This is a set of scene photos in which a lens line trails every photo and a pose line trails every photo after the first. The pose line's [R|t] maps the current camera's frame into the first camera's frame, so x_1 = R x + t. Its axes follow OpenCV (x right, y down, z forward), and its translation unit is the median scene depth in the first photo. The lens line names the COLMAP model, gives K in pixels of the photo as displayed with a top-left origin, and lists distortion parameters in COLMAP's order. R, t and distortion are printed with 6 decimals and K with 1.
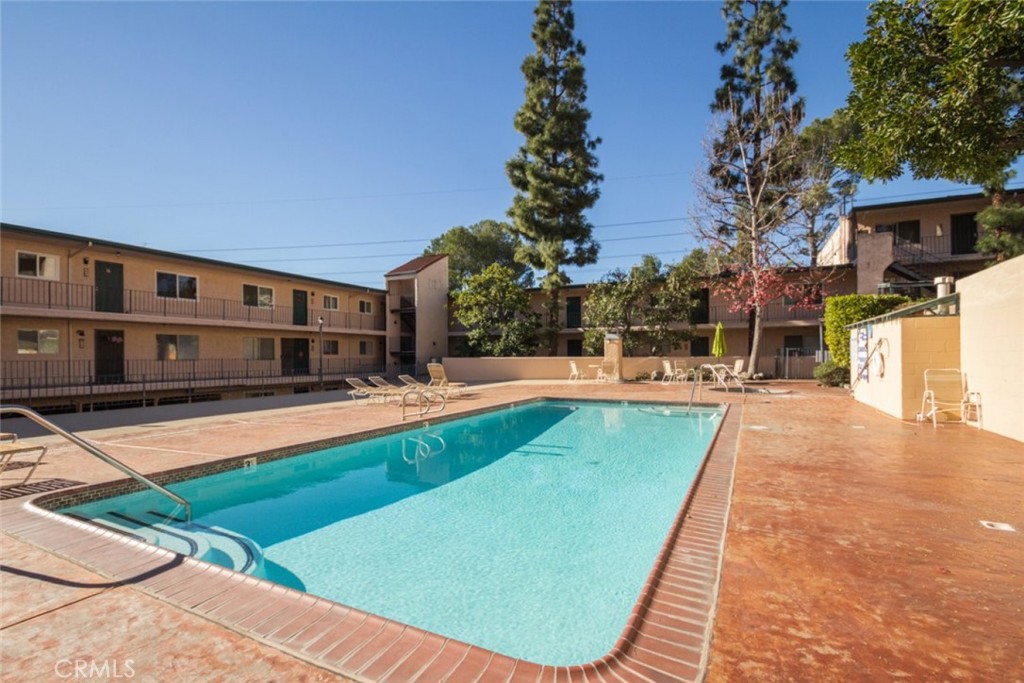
lens RADIAL K [[494.5, 0, 510.8], [0, 494.5, 359.7], [0, 0, 1]] dist [0.002178, -0.012473]
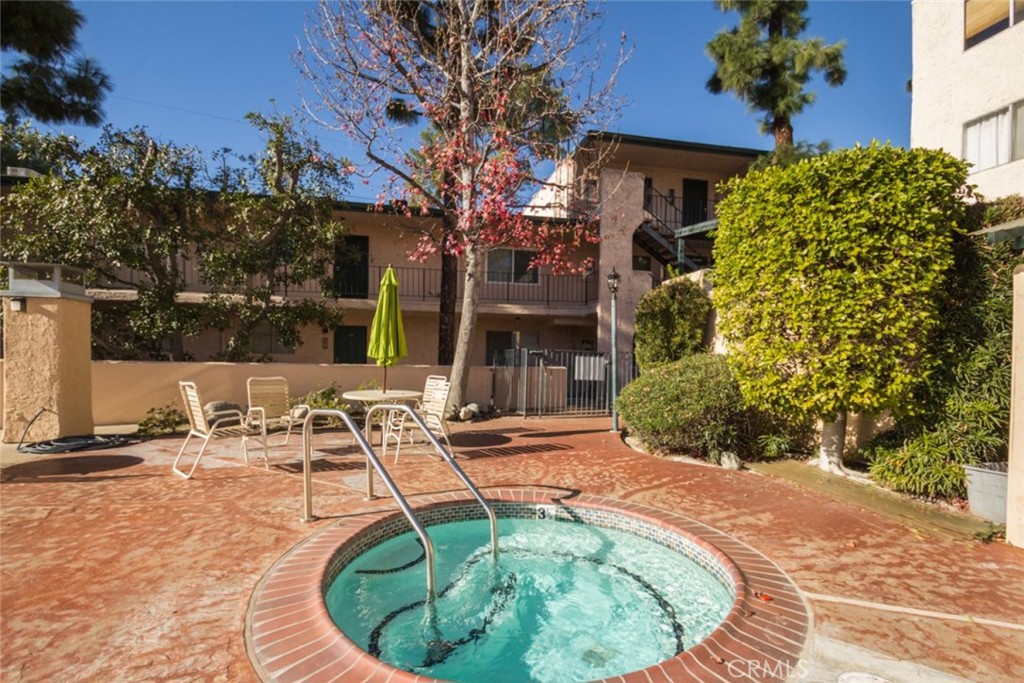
lens RADIAL K [[494.5, 0, 510.8], [0, 494.5, 359.7], [0, 0, 1]] dist [0.002178, -0.012473]
pose [[0.792023, 0.020042, 0.610162, 0.212356], [-0.016880, 0.999798, -0.010929, -0.006615], [-0.610258, -0.001643, 0.792201, 0.511076]]
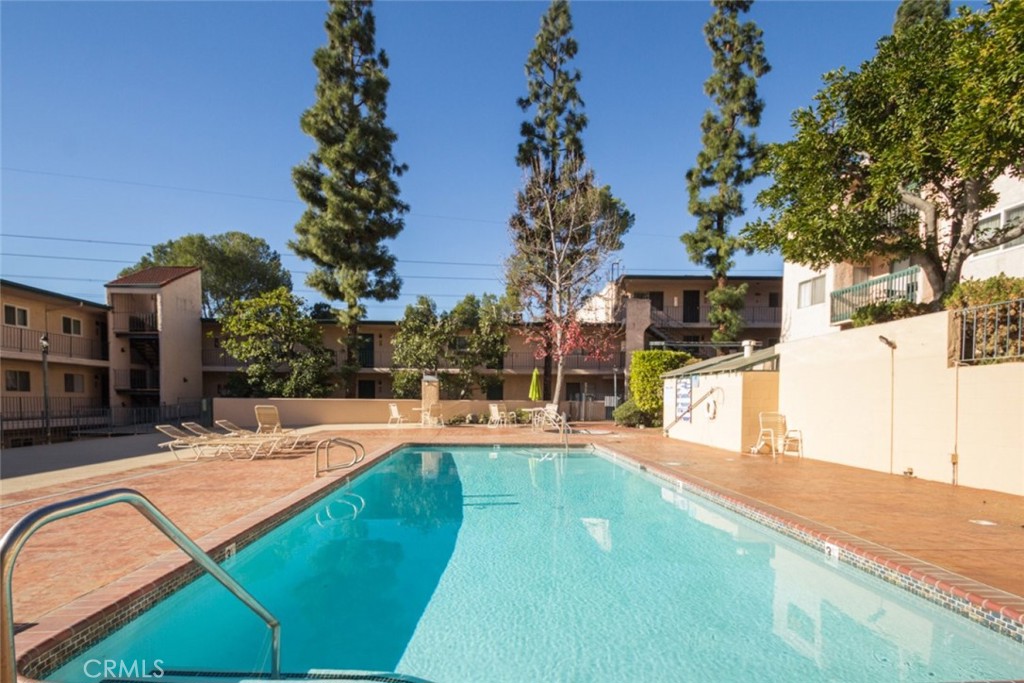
lens RADIAL K [[509.4, 0, 510.1], [0, 509.4, 420.9], [0, 0, 1]] dist [-0.000592, -0.000310]
pose [[0.877011, -0.008149, 0.480402, -0.115904], [-0.008961, 0.999405, 0.033311, 0.001039], [-0.480388, -0.033519, 0.876416, 0.047462]]
